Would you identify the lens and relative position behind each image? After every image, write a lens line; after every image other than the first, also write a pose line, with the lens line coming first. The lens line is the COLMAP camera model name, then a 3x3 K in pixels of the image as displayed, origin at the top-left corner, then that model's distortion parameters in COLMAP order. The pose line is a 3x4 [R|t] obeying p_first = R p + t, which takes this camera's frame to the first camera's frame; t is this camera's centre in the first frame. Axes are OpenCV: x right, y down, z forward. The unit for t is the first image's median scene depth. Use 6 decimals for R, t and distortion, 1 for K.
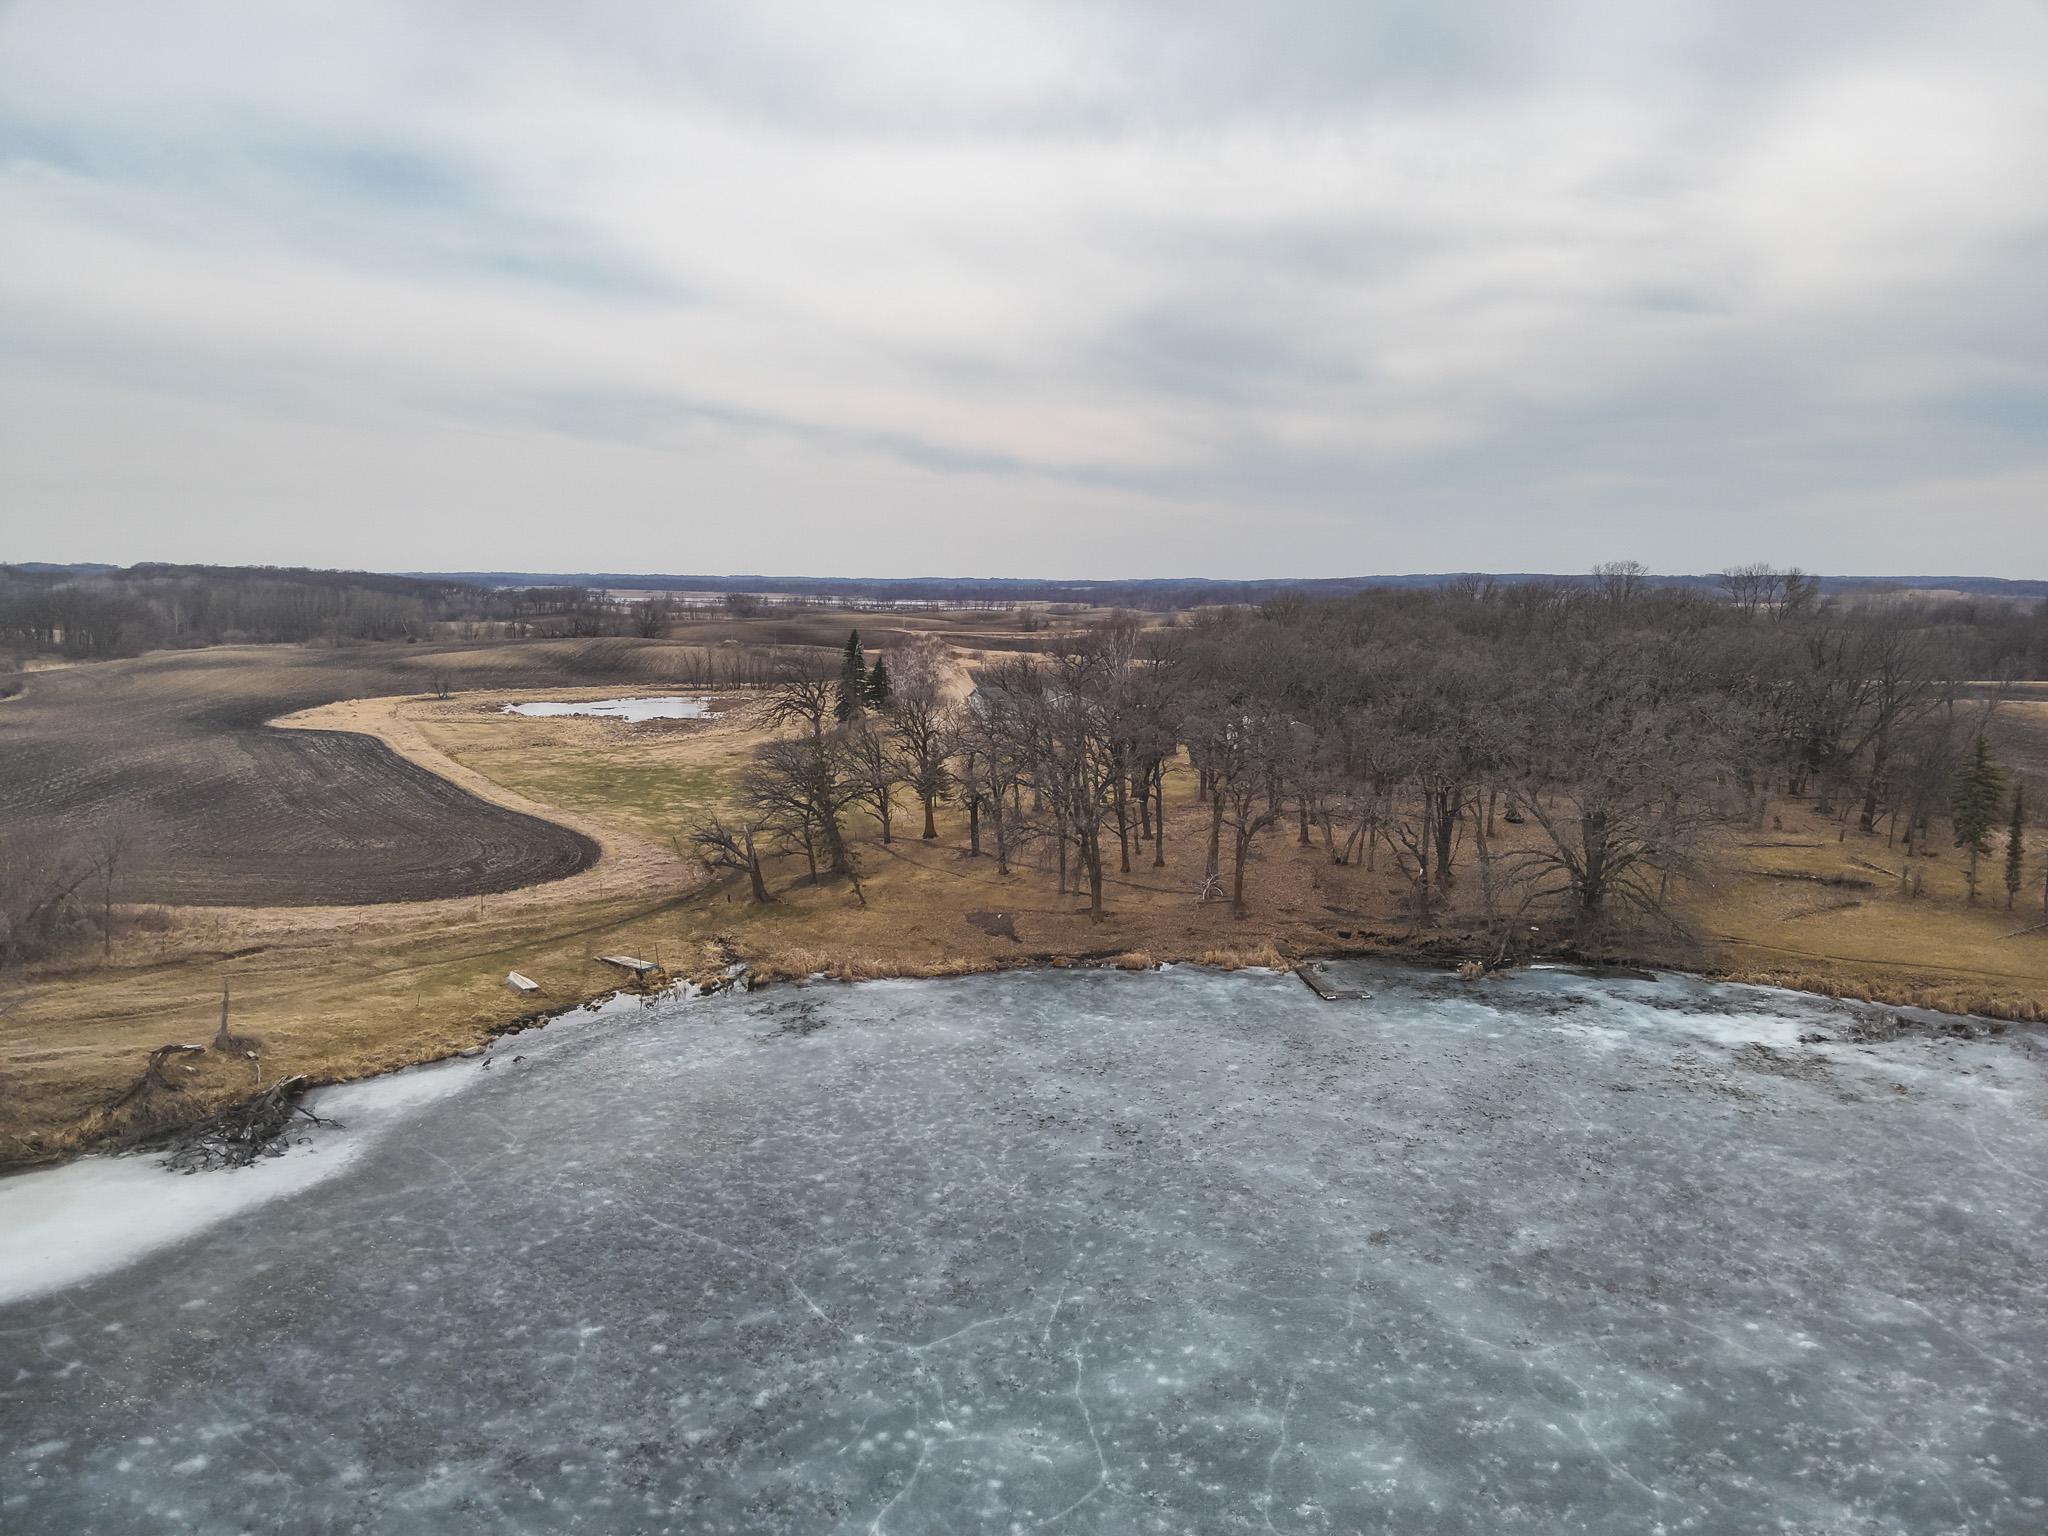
lens RADIAL K [[1529.6, 0, 1030.2], [0, 1529.6, 769.2], [0, 0, 1]] dist [0.150678, -0.277047]
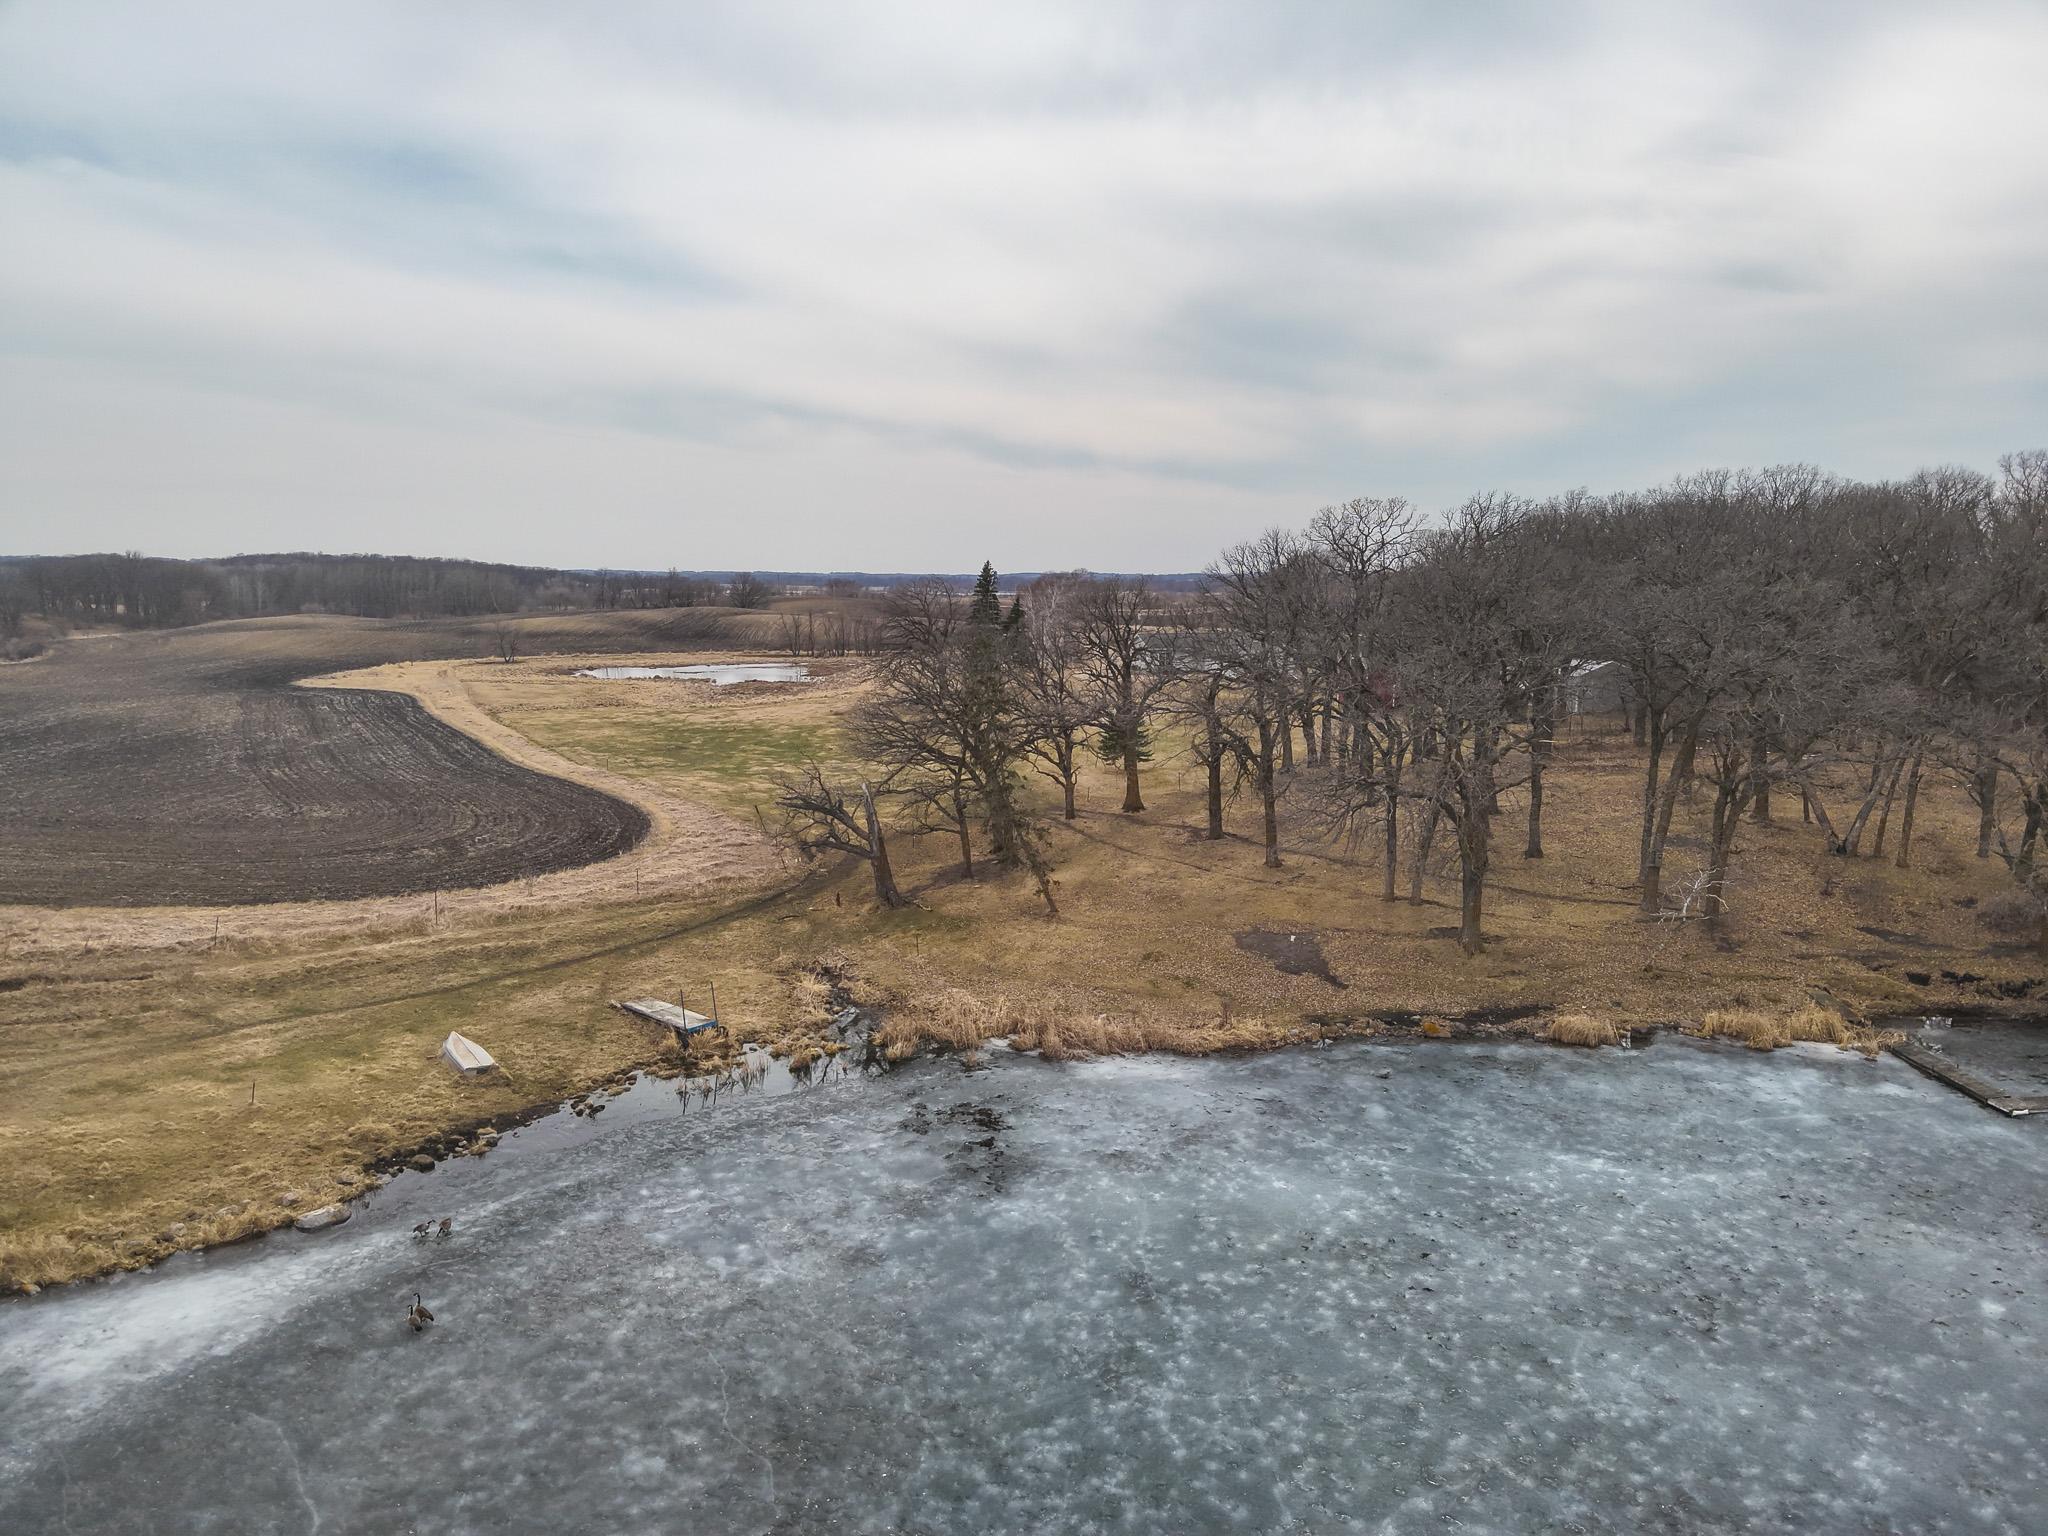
lens RADIAL K [[1529.6, 0, 1030.2], [0, 1529.6, 769.2], [0, 0, 1]] dist [0.150678, -0.277047]
pose [[0.998019, 0.006000, -0.062627, -0.084981], [-0.005839, 0.999979, 0.002751, 0.030580], [0.062642, -0.002380, 0.998033, 0.410562]]
